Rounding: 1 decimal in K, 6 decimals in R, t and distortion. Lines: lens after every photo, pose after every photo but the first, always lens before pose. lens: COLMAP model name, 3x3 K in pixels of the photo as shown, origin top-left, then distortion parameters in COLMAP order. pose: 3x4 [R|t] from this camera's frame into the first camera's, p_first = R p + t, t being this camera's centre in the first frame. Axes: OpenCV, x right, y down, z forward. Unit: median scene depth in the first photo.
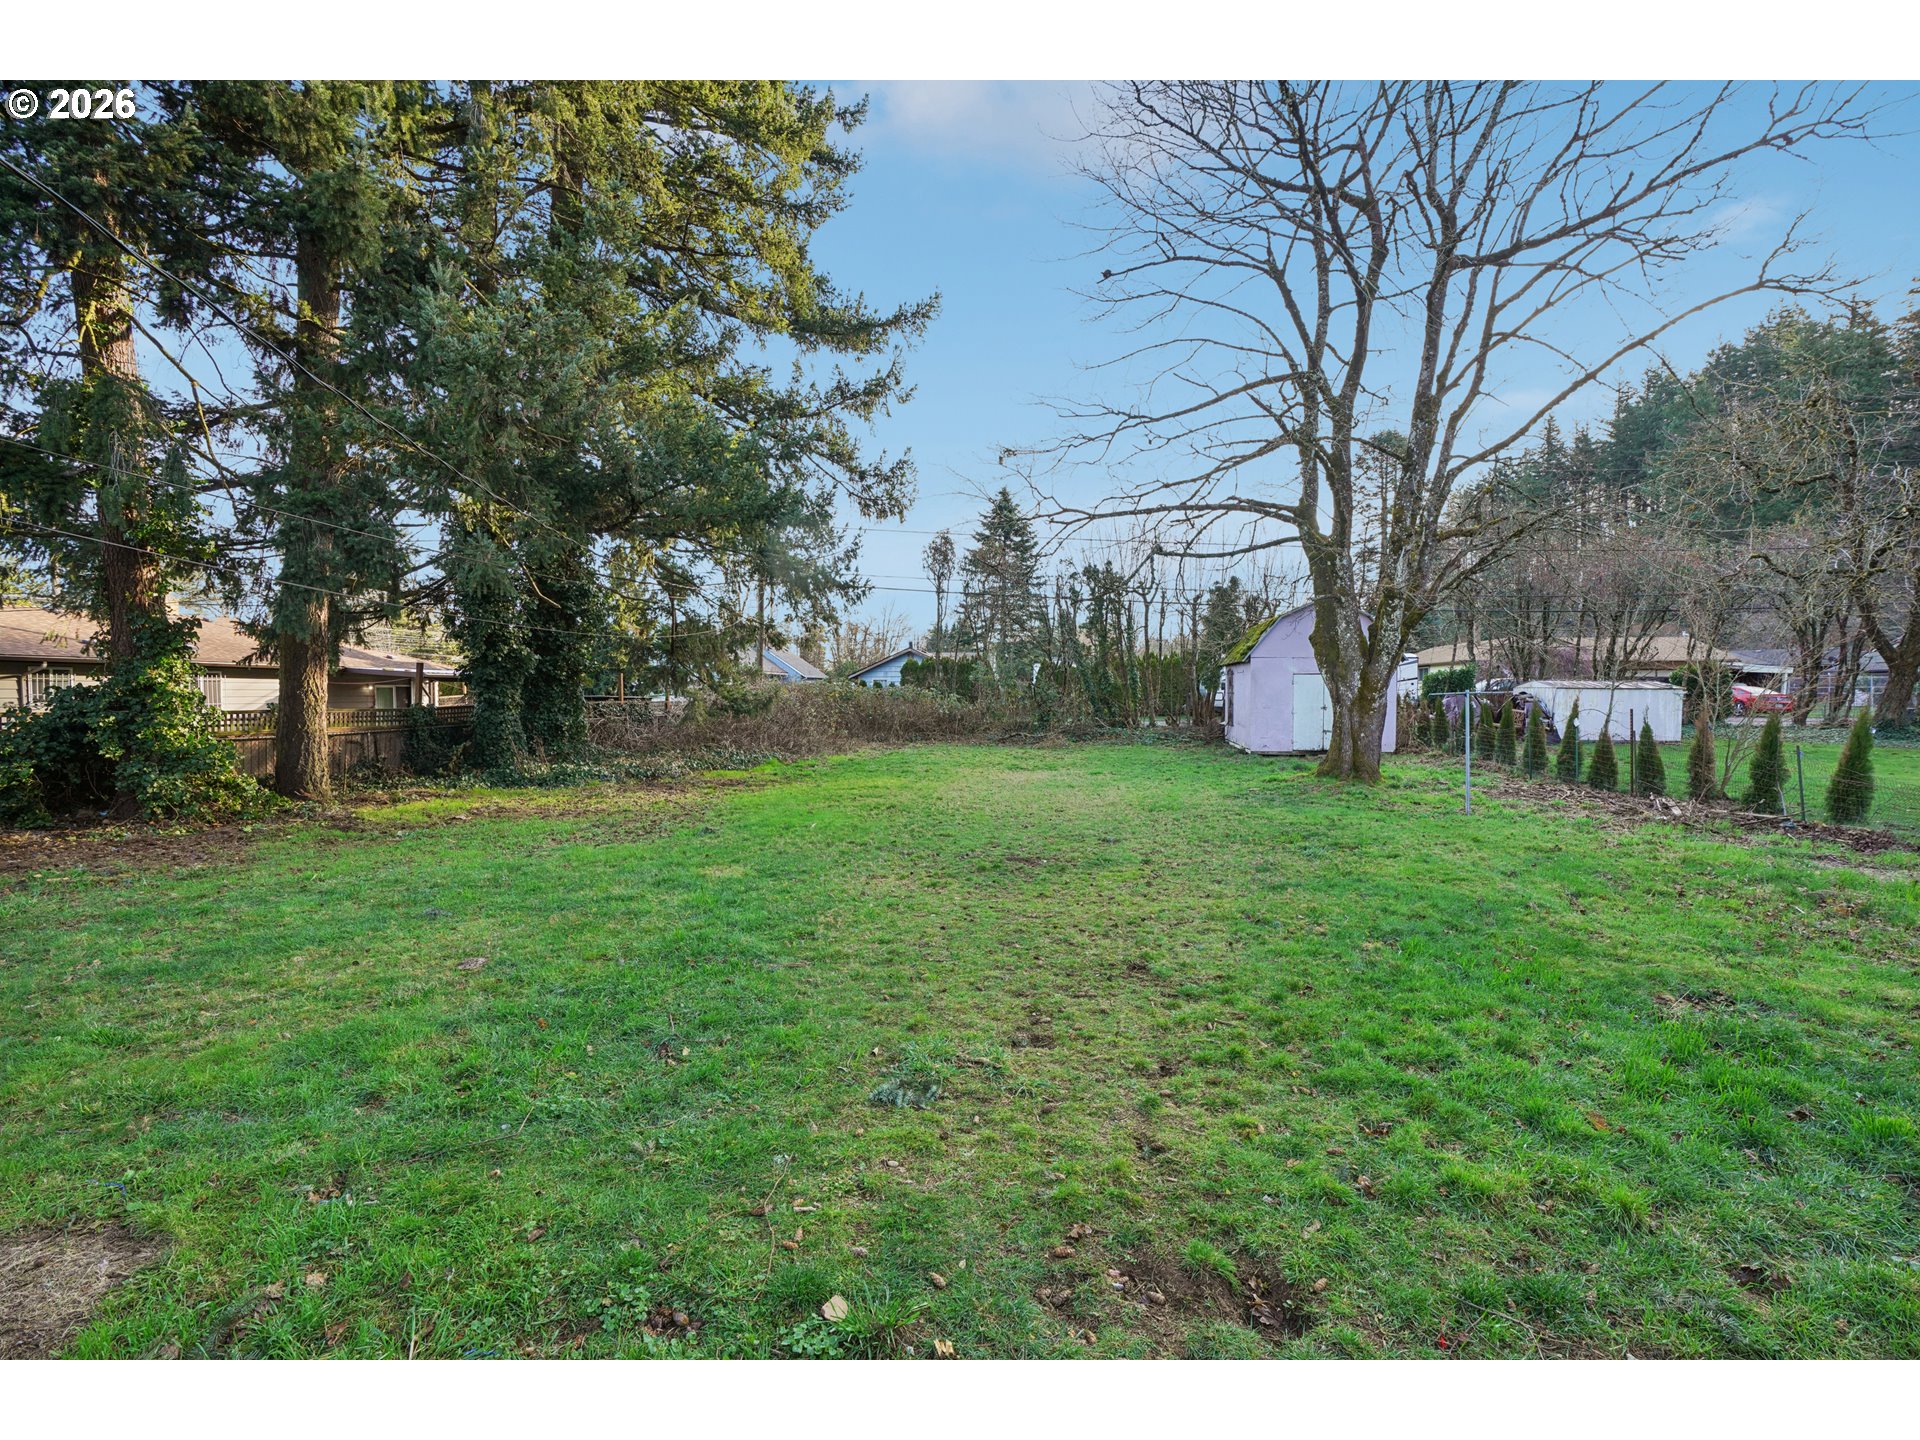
lens RADIAL K [[882.8, 0, 964.8], [0, 882.8, 727.7], [0, 0, 1]] dist [-0.052804, 0.000067]
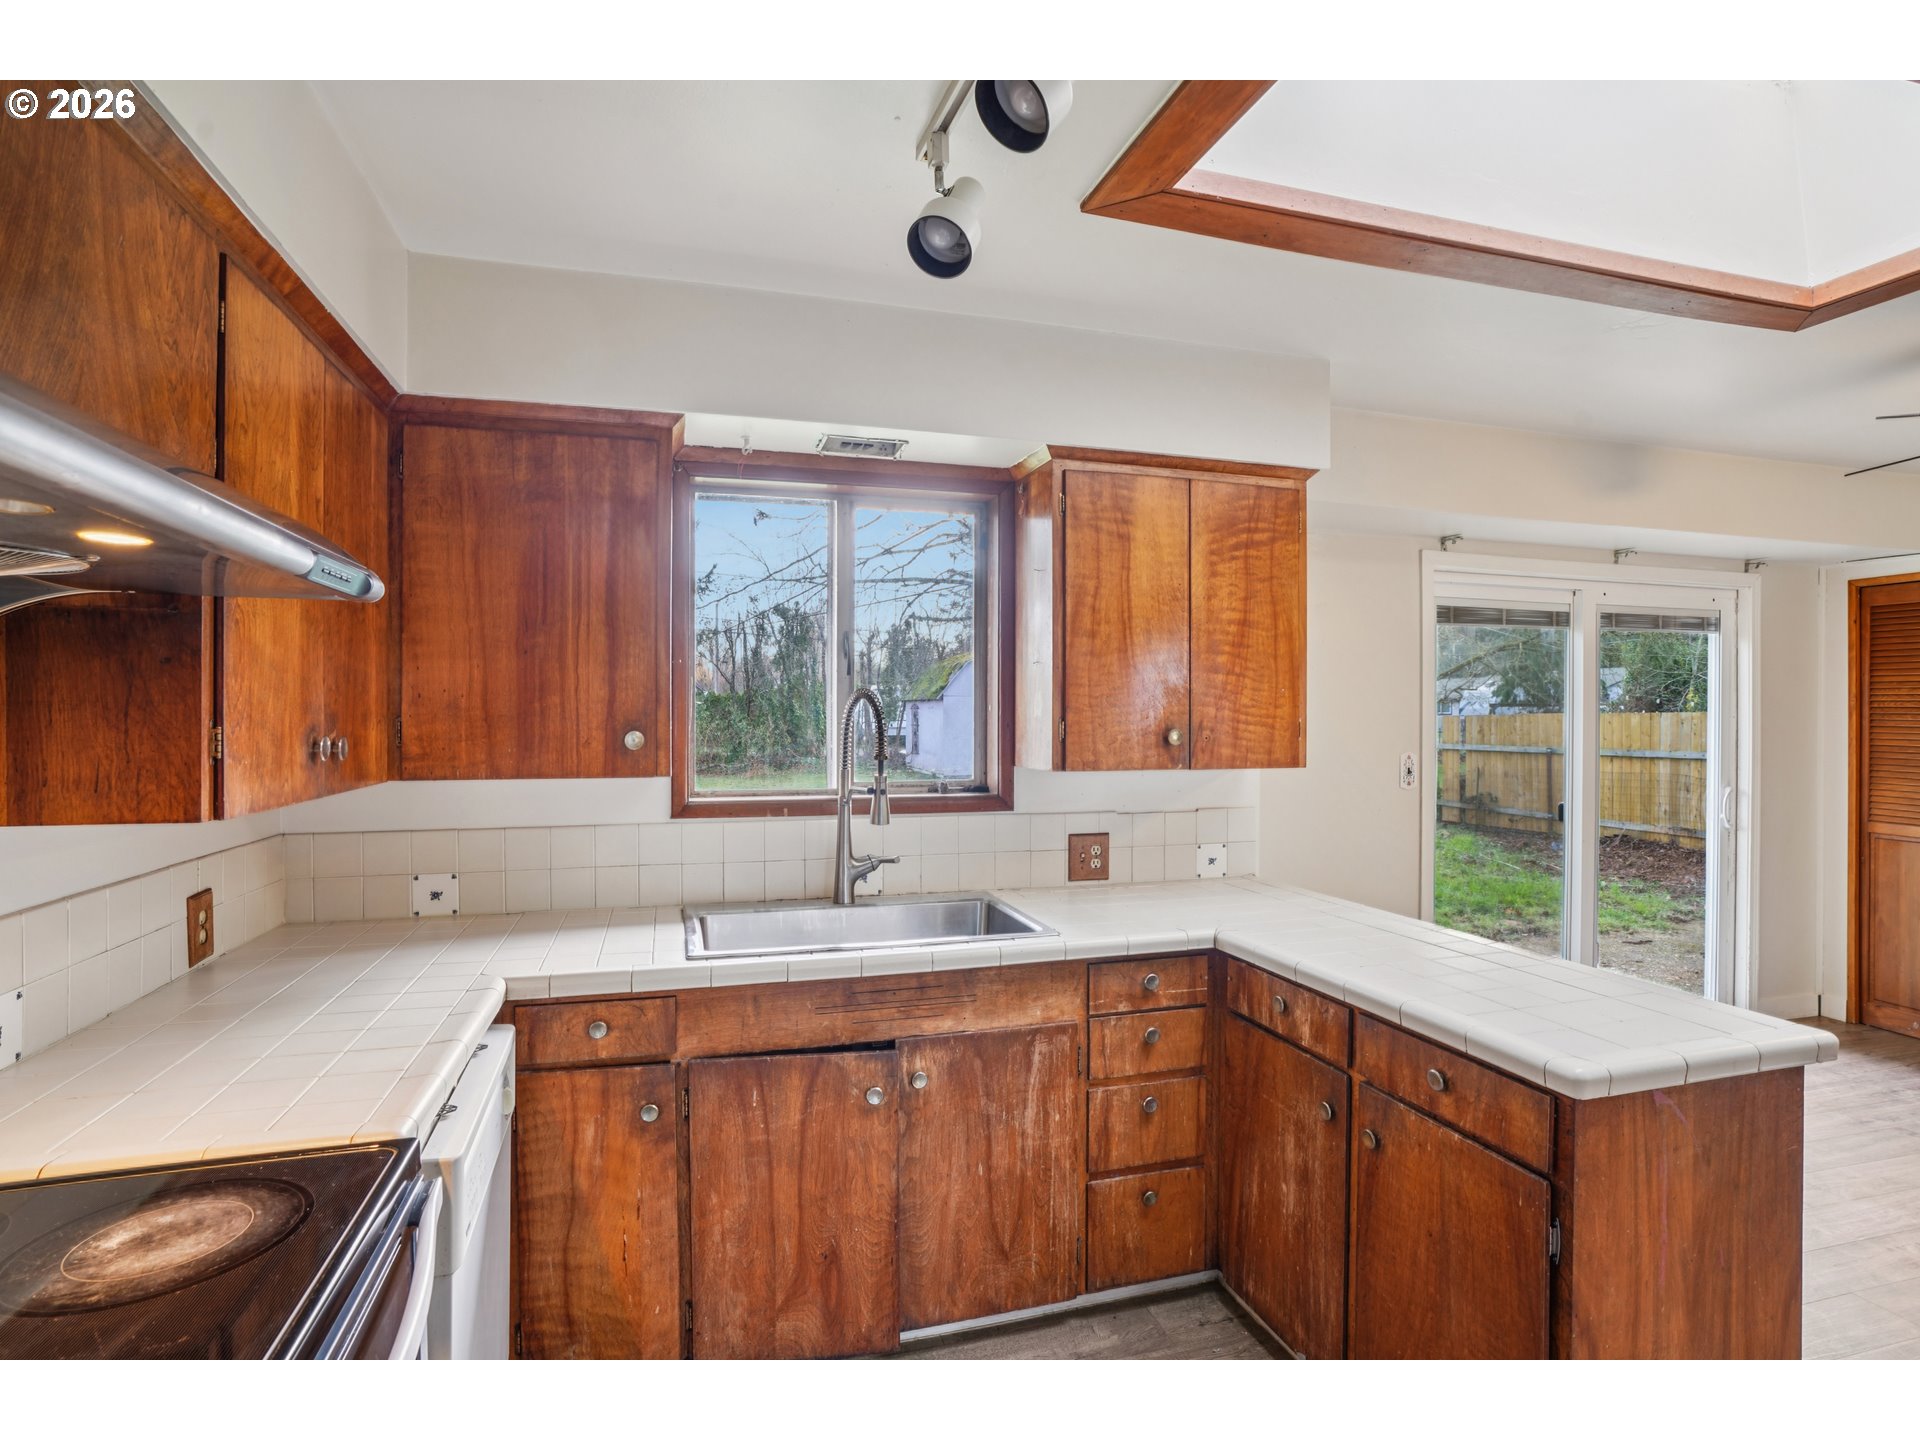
lens RADIAL K [[978.4, 0, 974.9], [0, 978.4, 720.3], [0, 0, 1]] dist [-0.054917, 0.023948]
pose [[0.895841, 0.000969, 0.444373, -0.226135], [0.014960, 0.999365, -0.032338, -0.004178], [-0.444122, 0.035617, 0.895258, -0.208189]]
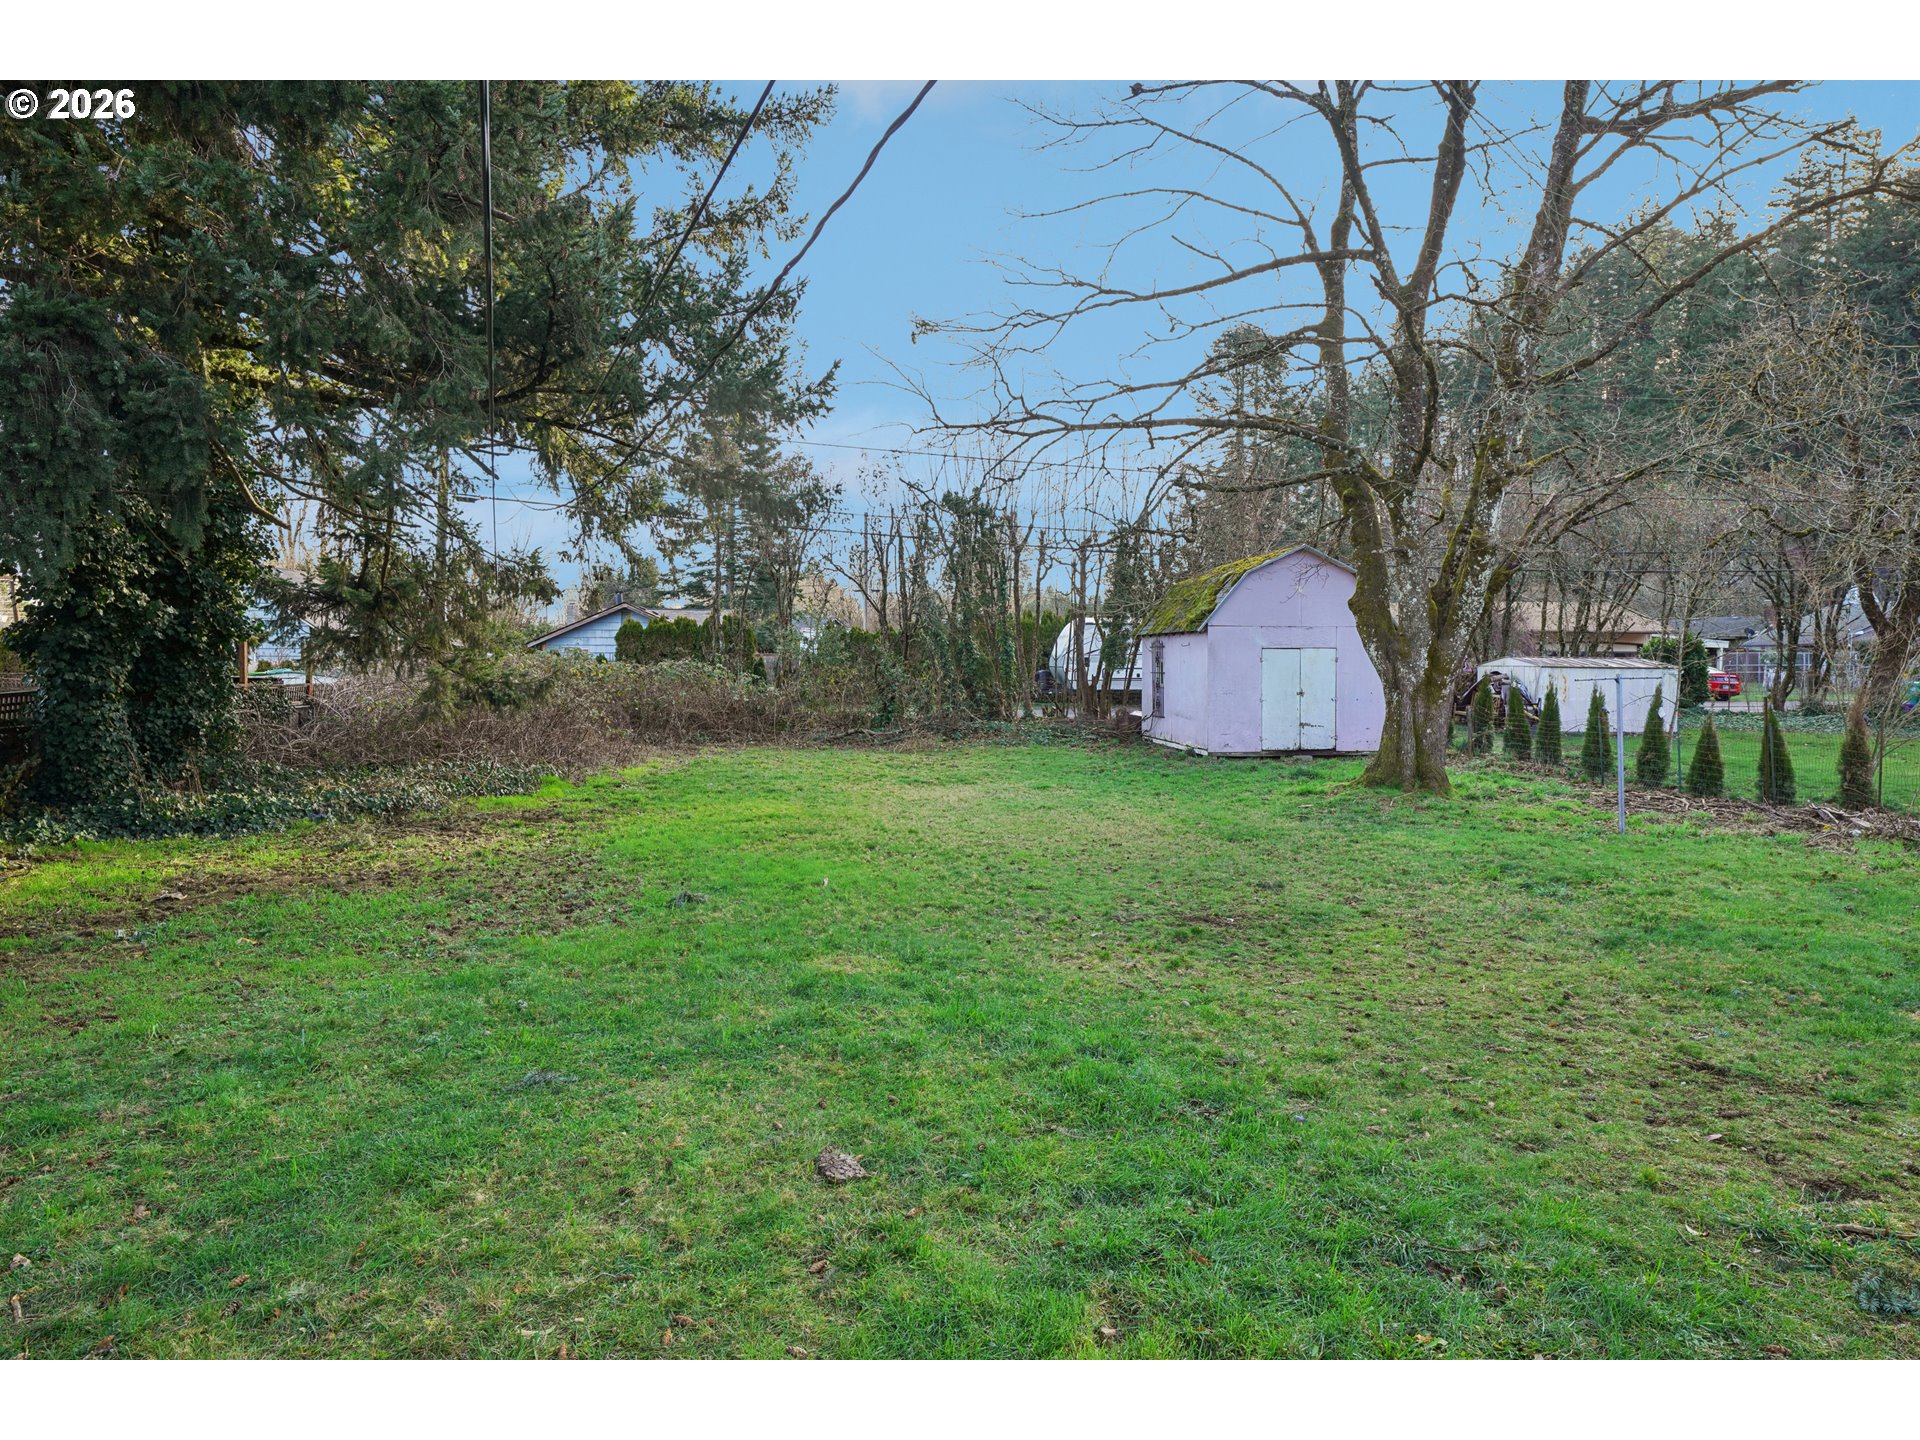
lens RADIAL K [[1233.6, 0, 967.6], [0, 1233.6, 700.2], [0, 0, 1]] dist [-0.002691, -0.001839]
pose [[0.961244, -0.003363, 0.275680, -0.160821], [0.007013, 0.999900, -0.012254, -0.005658], [-0.275611, 0.013712, 0.961171, 0.048886]]
